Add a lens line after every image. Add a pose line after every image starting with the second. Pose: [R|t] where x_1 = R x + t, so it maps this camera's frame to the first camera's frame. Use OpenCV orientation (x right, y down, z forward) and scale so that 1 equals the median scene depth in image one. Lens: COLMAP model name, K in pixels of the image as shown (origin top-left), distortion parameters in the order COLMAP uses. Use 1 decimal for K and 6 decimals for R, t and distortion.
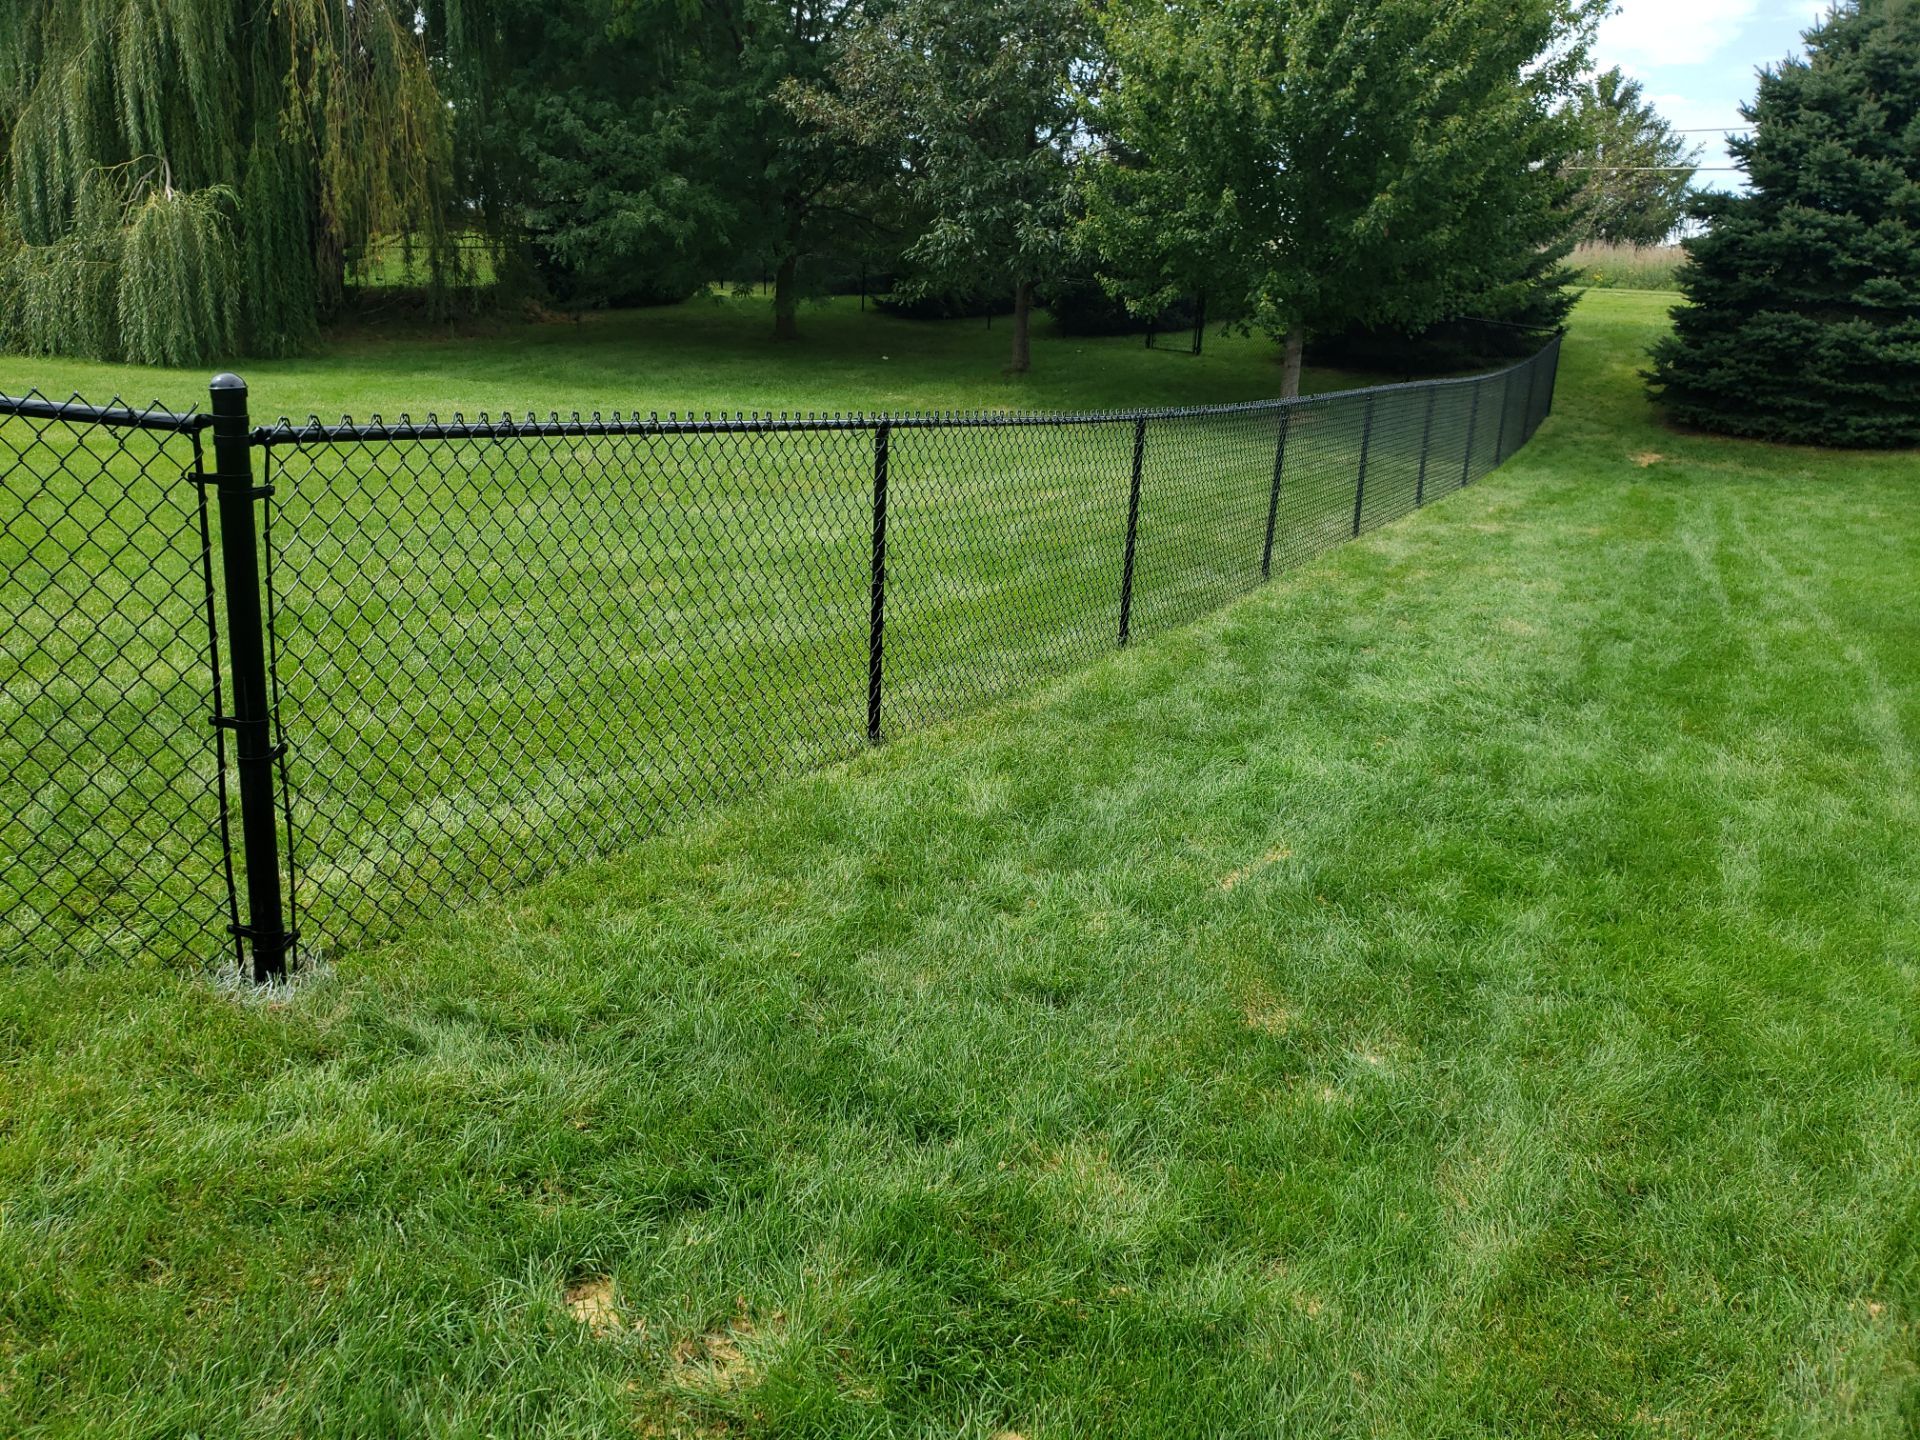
lens RADIAL K [[1520.1, 0, 960.5], [0, 1520.1, 701.3], [0, 0, 1]] dist [0.021389, 0.008320]
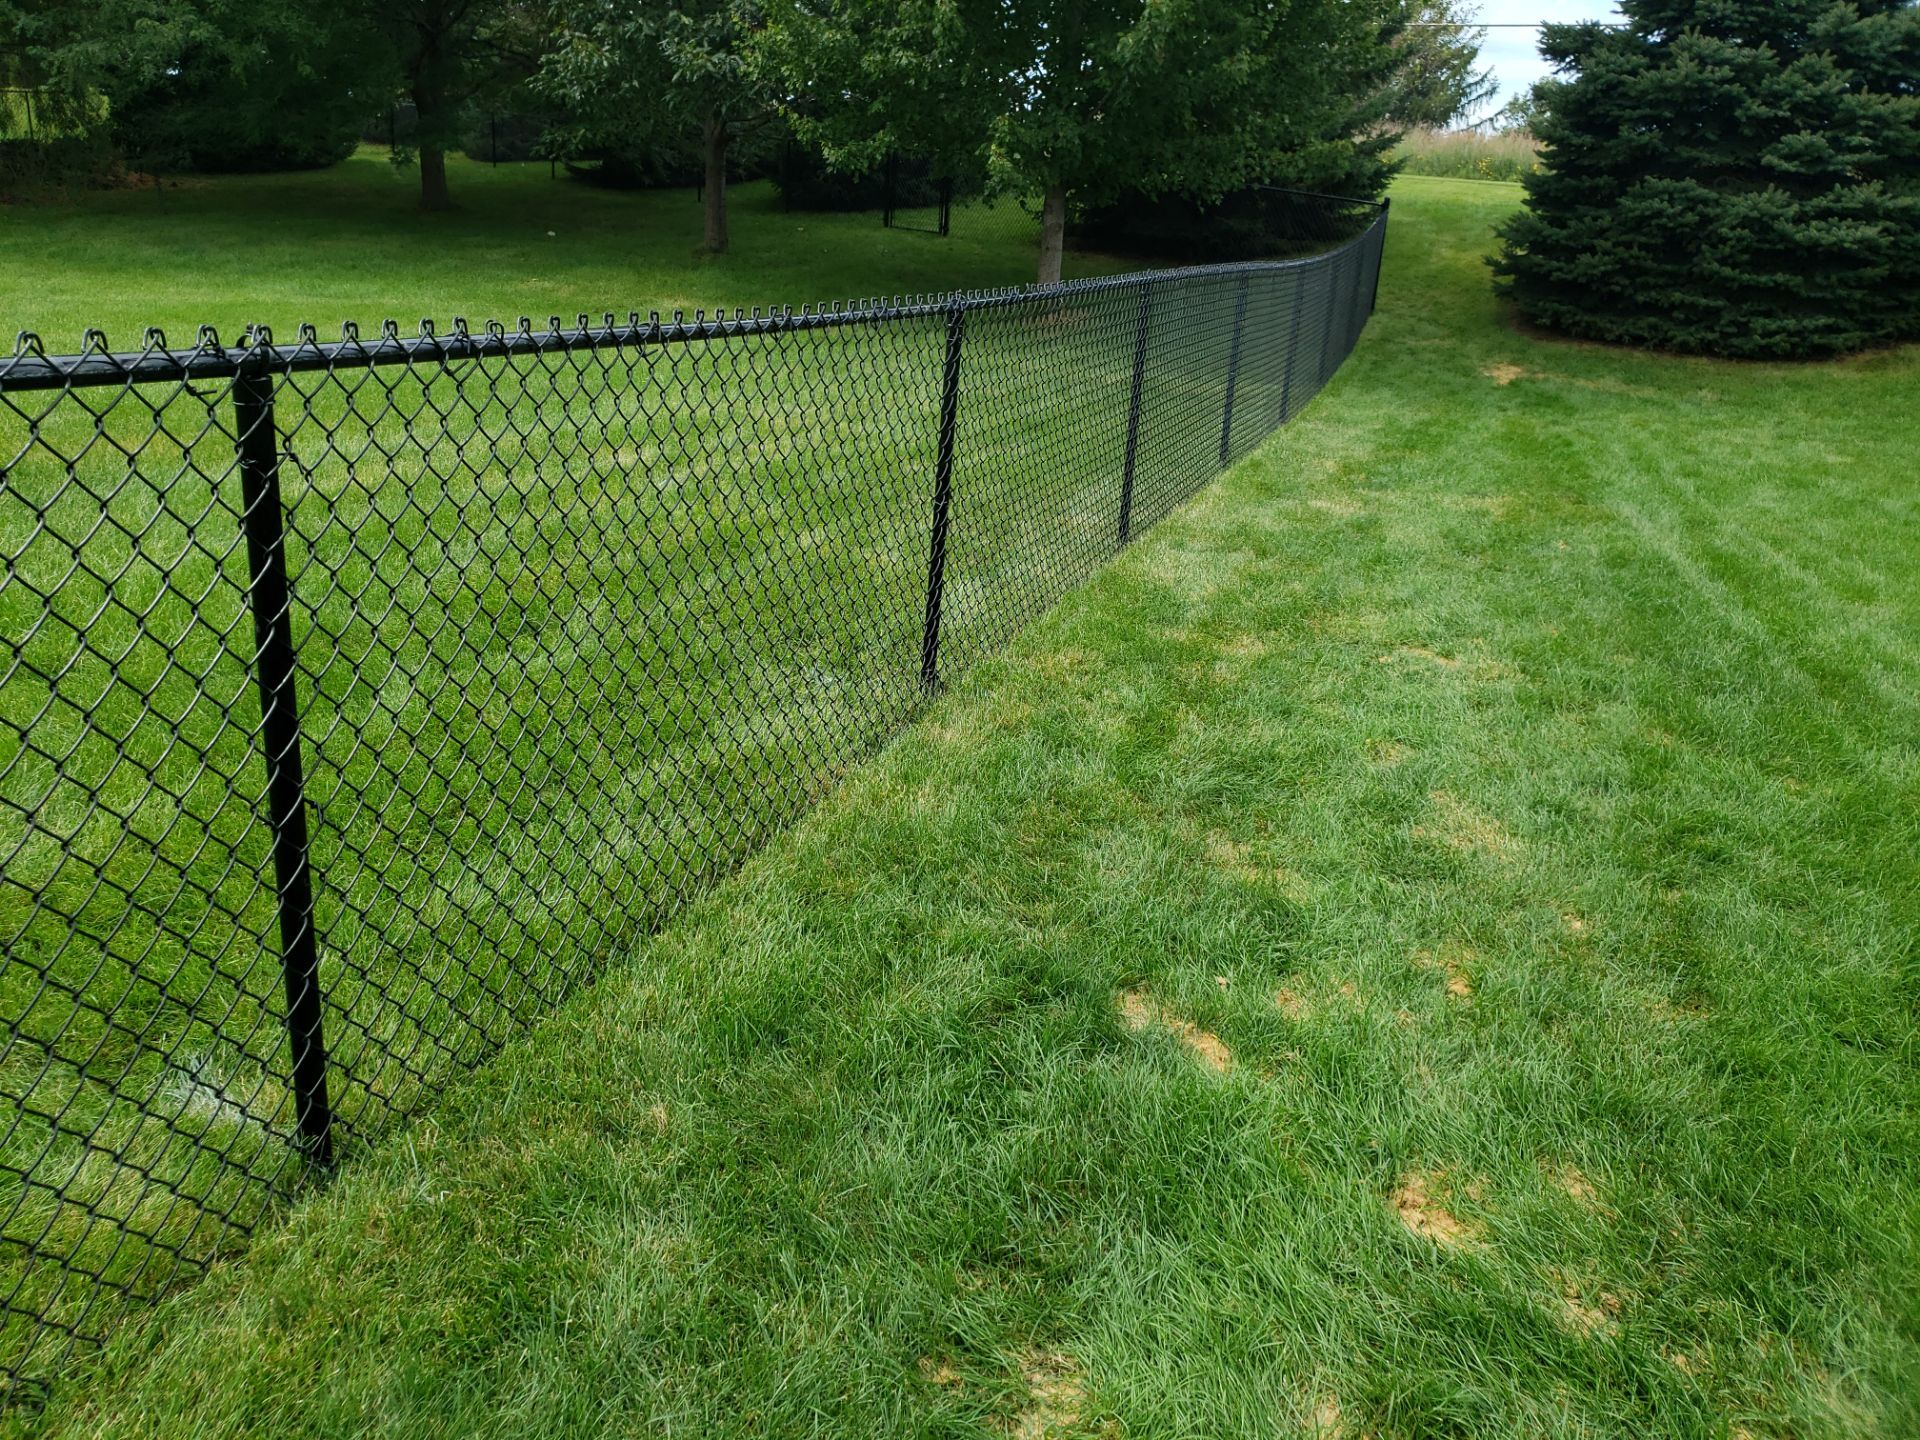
lens RADIAL K [[1520.1, 0, 953.1], [0, 1520.1, 682.4], [0, 0, 1]] dist [0.021389, 0.008320]
pose [[0.991570, -0.028068, 0.126494, 0.079116], [0.020848, 0.998096, 0.058047, -0.057171], [-0.127882, -0.054921, 0.990268, 0.284894]]
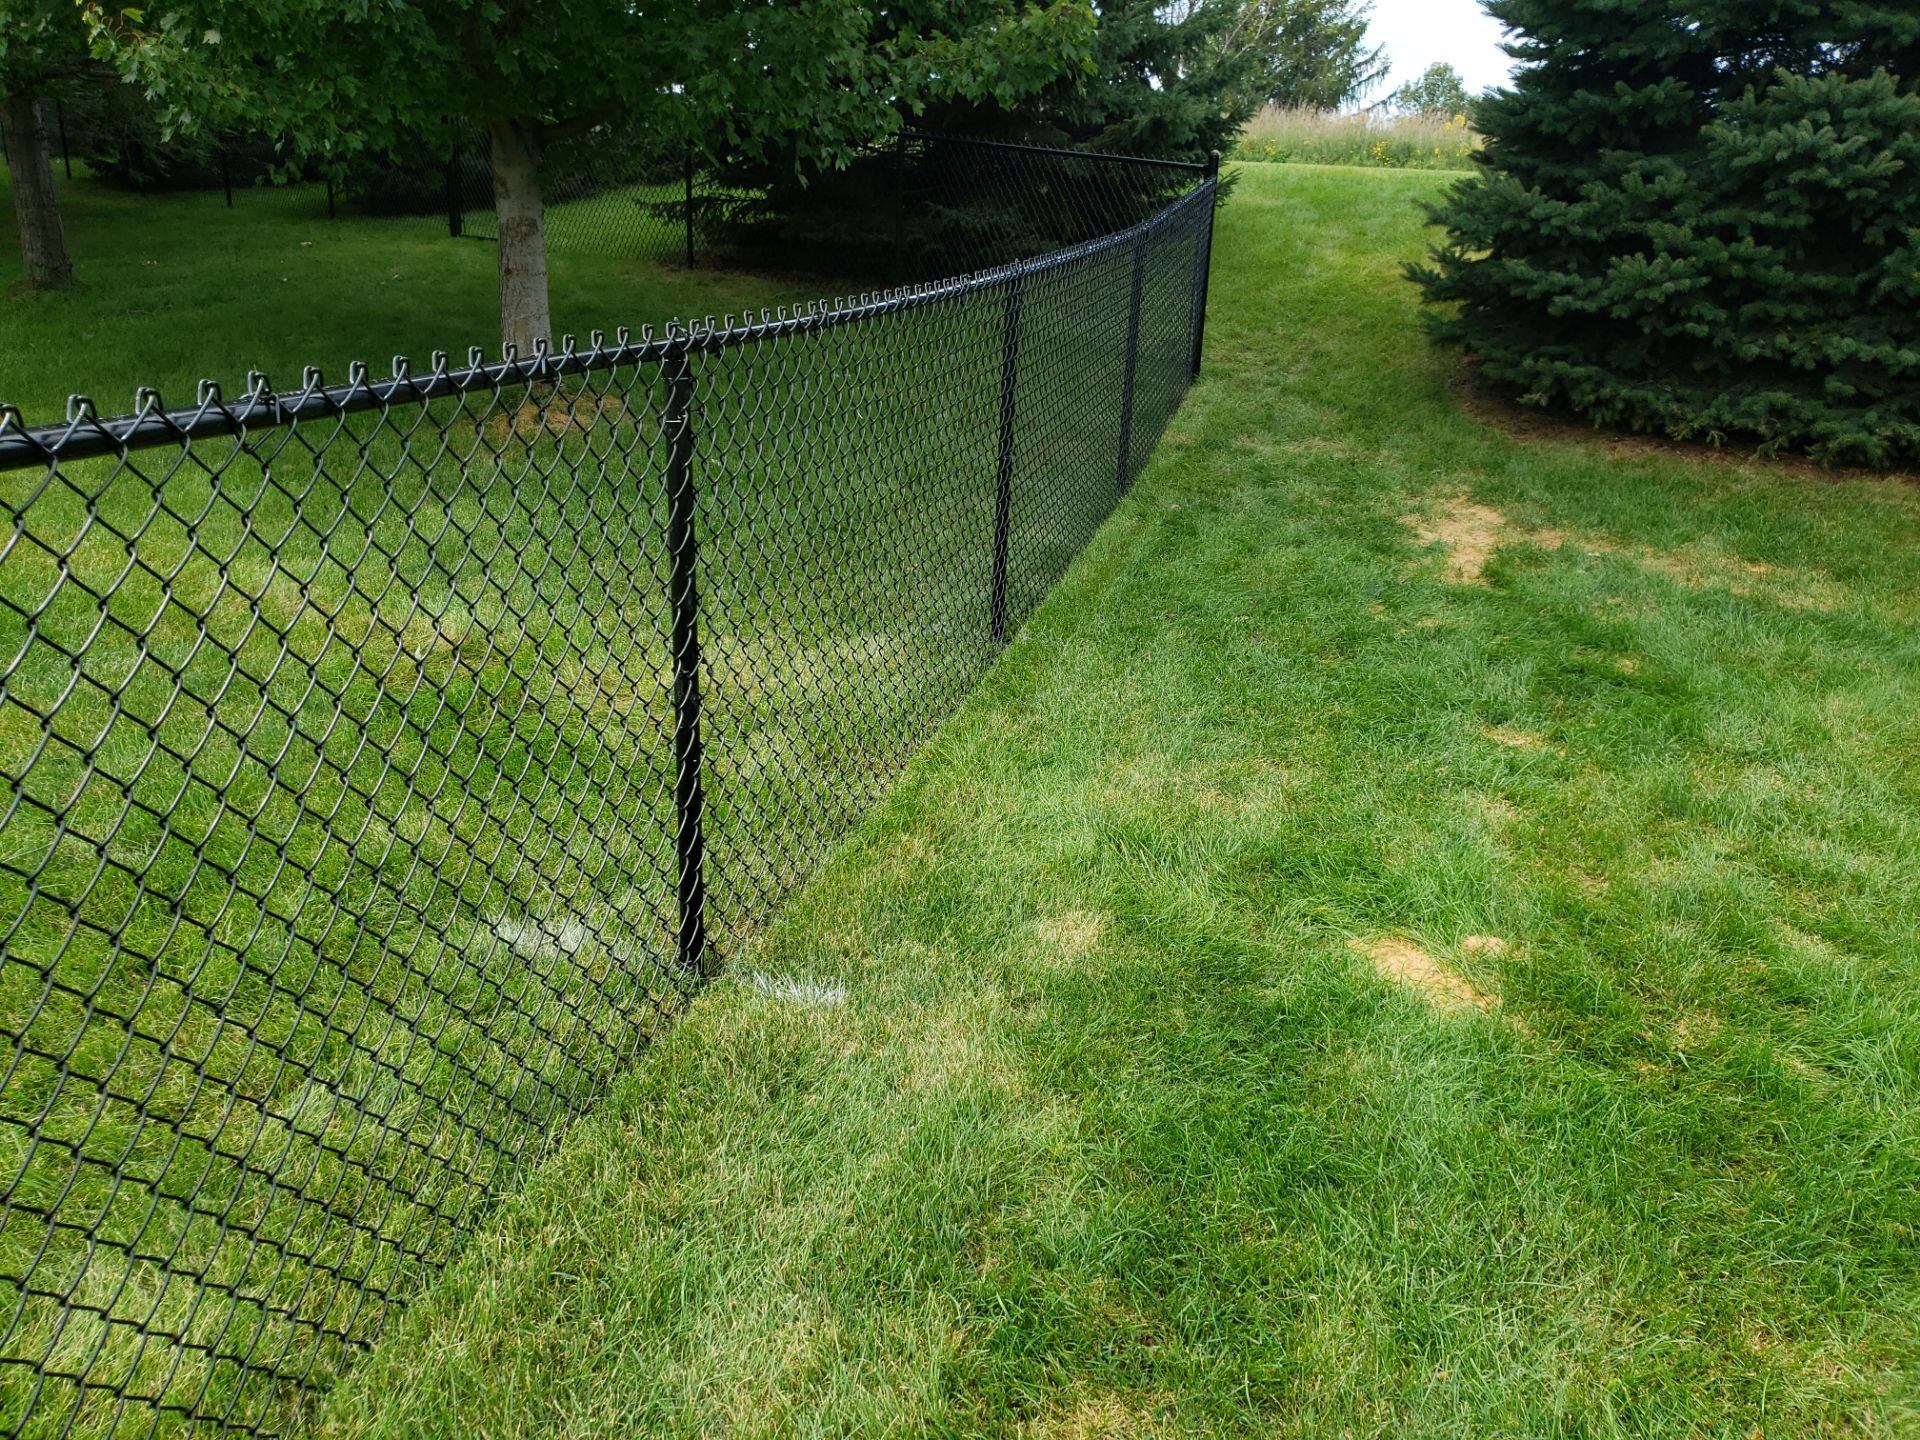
lens RADIAL K [[1520.1, 0, 955.2], [0, 1520.1, 721.8], [0, 0, 1]] dist [0.021389, 0.008320]
pose [[0.981210, -0.074402, 0.178022, 0.289490], [0.061304, 0.995068, 0.077990, -0.157755], [-0.182946, -0.065611, 0.980931, 0.722535]]
